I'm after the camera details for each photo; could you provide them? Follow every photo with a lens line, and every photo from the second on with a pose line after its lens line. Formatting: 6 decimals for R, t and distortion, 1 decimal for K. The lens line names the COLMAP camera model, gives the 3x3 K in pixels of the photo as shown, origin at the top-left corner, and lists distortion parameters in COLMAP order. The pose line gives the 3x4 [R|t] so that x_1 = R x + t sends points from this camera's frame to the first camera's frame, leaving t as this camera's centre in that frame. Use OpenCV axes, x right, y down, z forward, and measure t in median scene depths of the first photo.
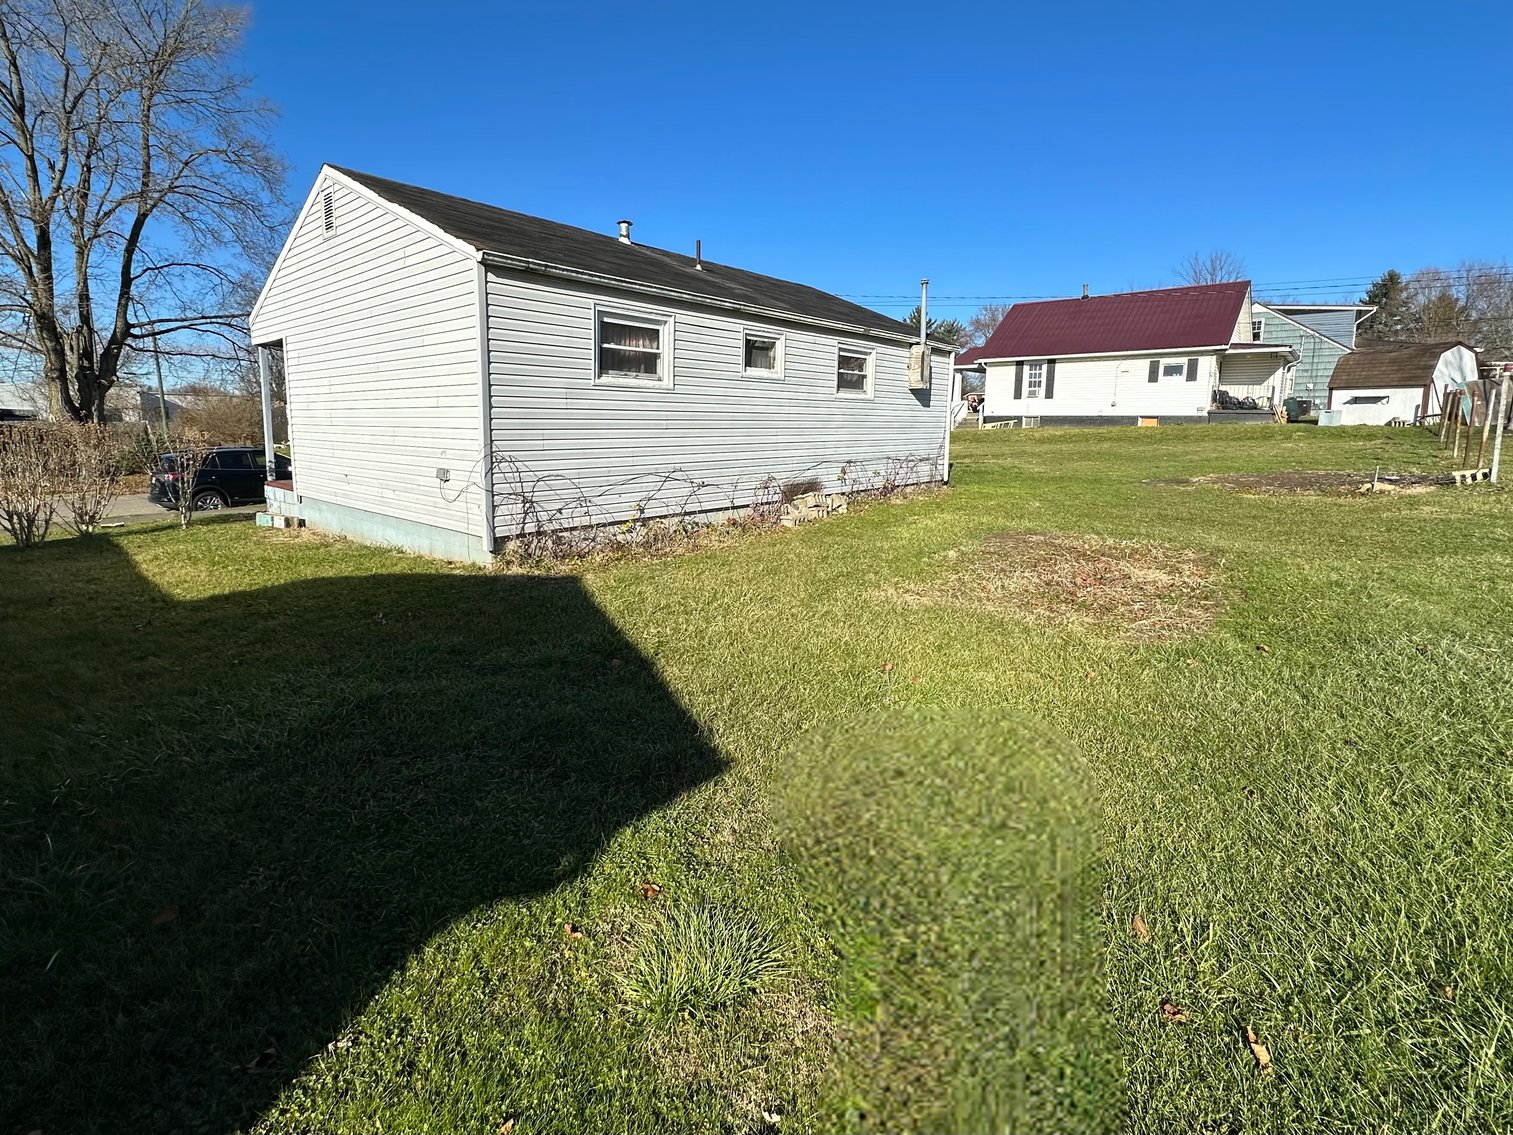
lens RADIAL K [[692.9, 0, 714.9], [0, 692.9, 503.4], [0, 0, 1]] dist [-0.001873, -0.000098]
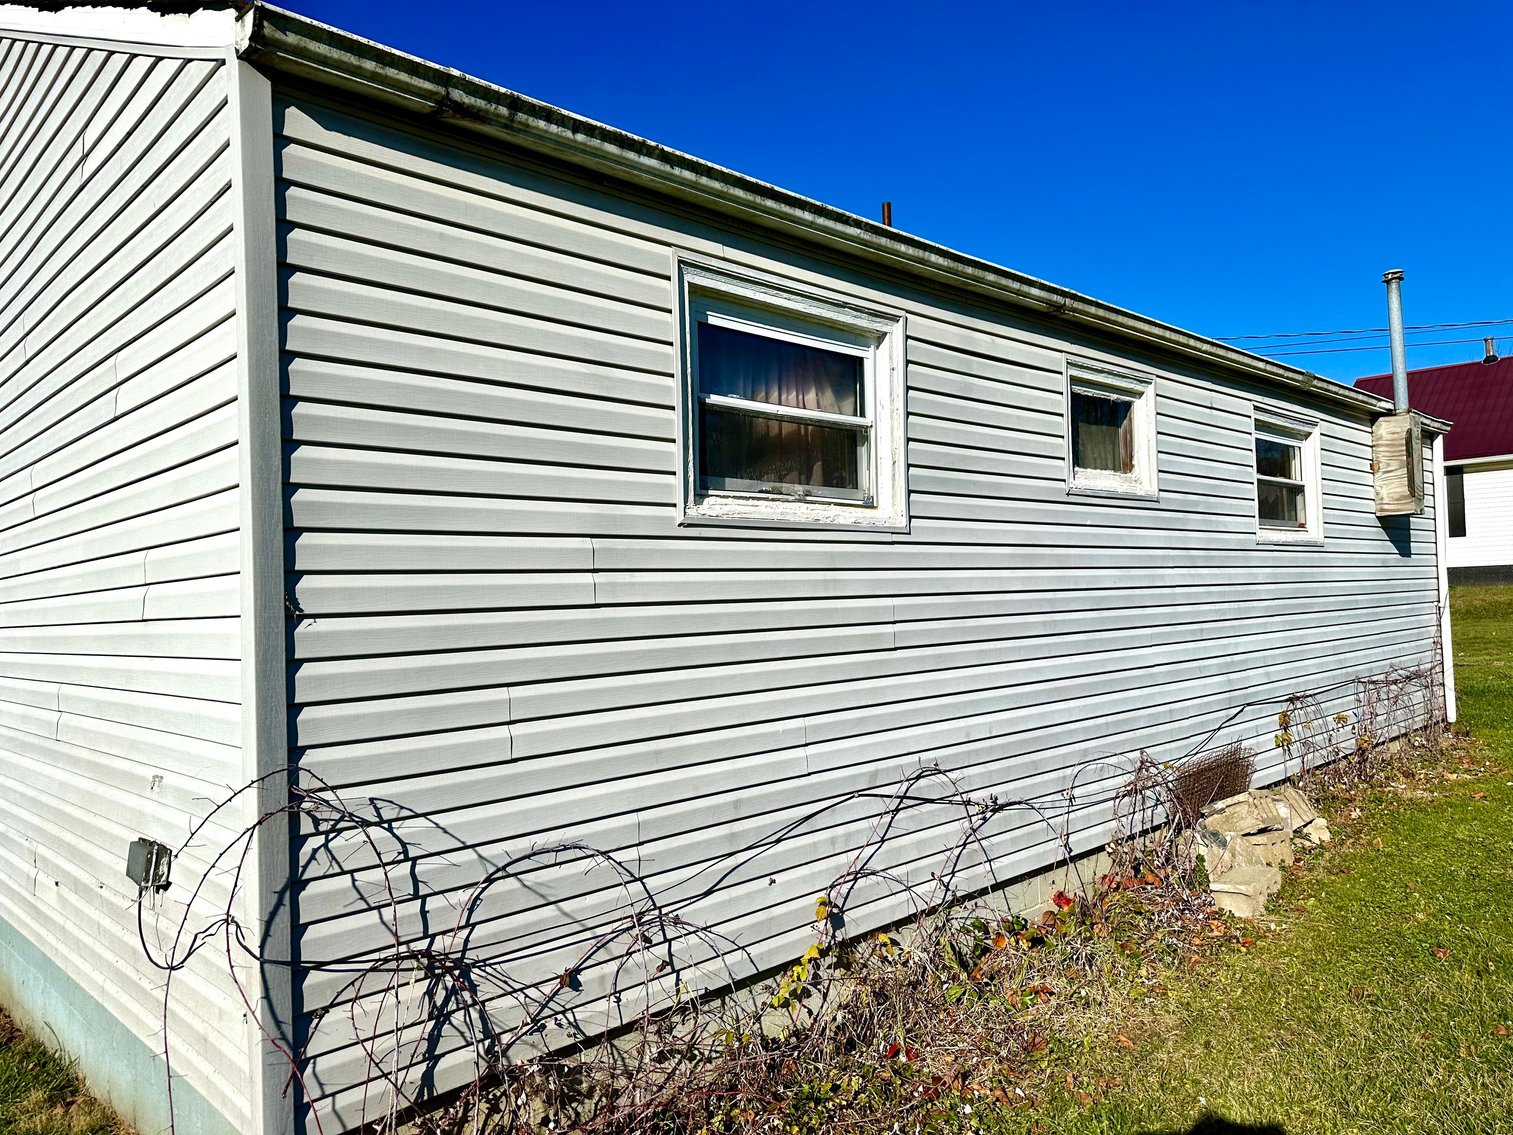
lens RADIAL K [[1052.3, 0, 756.5], [0, 1052.3, 567.5], [0, 0, 1]] dist [0.085533, -0.098055]
pose [[0.997314, -0.040772, -0.060842, -0.105403], [0.031506, 0.988760, -0.146154, -0.076166], [0.066117, 0.143845, 0.987389, 0.502439]]
